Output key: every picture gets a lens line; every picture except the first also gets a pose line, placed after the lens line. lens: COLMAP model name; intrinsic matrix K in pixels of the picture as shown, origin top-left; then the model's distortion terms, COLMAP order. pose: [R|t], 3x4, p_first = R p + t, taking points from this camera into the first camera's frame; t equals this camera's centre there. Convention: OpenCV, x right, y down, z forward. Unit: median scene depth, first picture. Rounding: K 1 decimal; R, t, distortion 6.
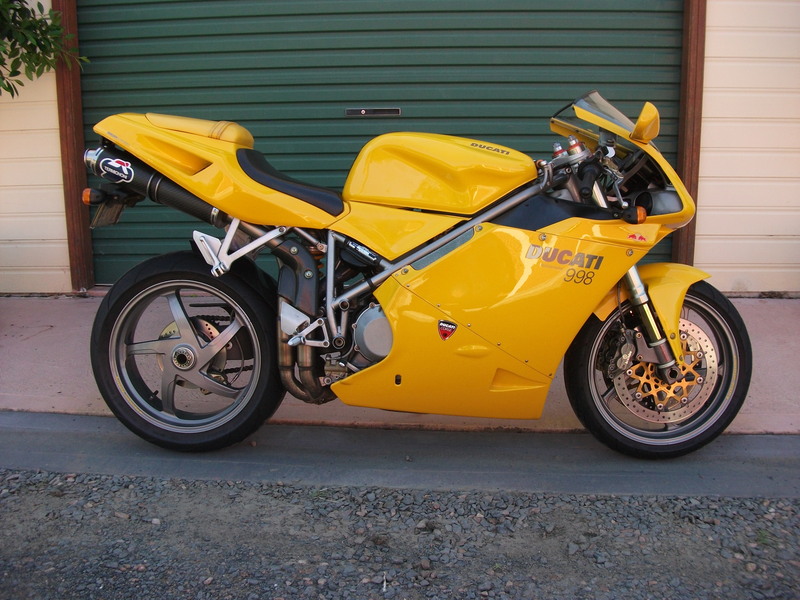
lens RADIAL K [[767.3, 0, 407.0], [0, 767.3, 297.7], [0, 0, 1]] dist [-0.127231, 0.043971]
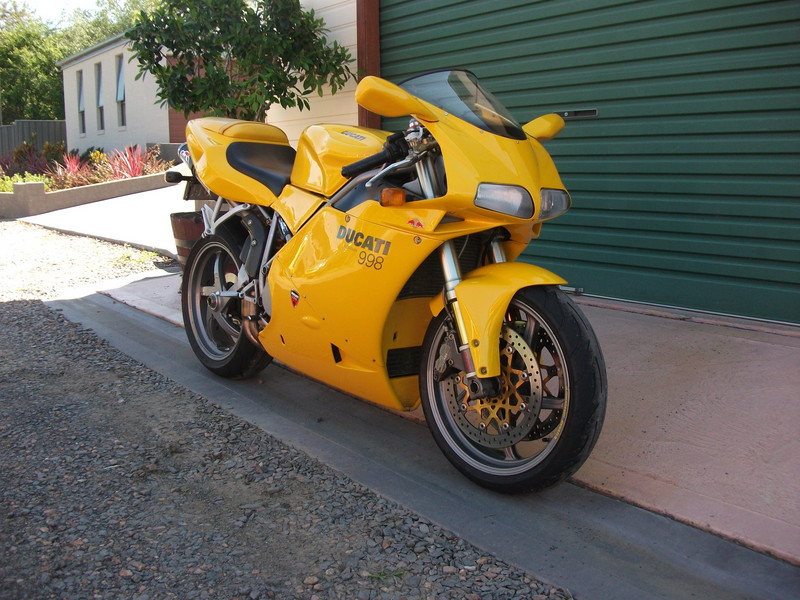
lens RADIAL K [[767.3, 0, 407.0], [0, 767.3, 297.7], [0, 0, 1]] dist [-0.127231, 0.043971]
pose [[0.687655, 0.121655, -0.715773, 0.932057], [-0.143779, 0.989155, 0.029989, -0.015799], [0.711659, 0.082291, 0.697689, 0.333208]]
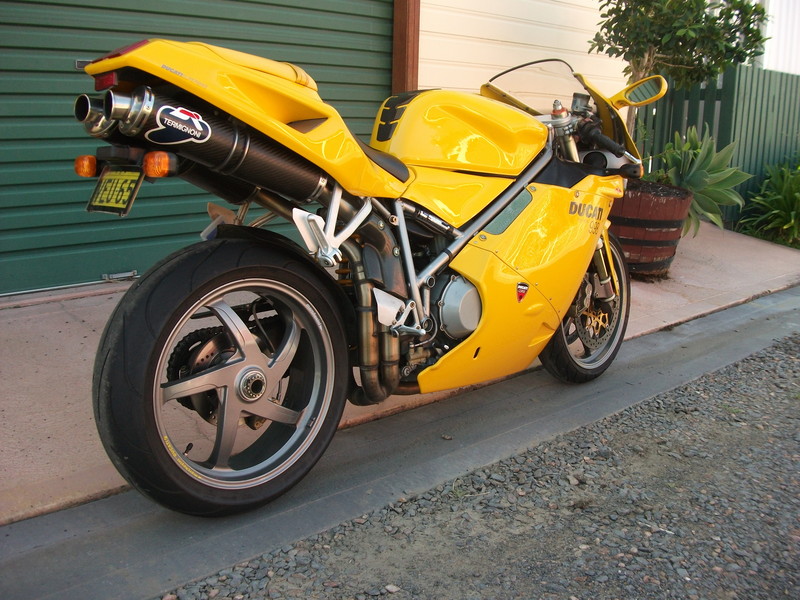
lens RADIAL K [[767.3, 0, 407.0], [0, 767.3, 297.7], [0, 0, 1]] dist [-0.127231, 0.043971]
pose [[0.691188, -0.143686, 0.708247, -0.739502], [0.118508, 0.989304, 0.085052, -0.051848], [-0.712892, 0.025146, 0.700823, 0.397566]]
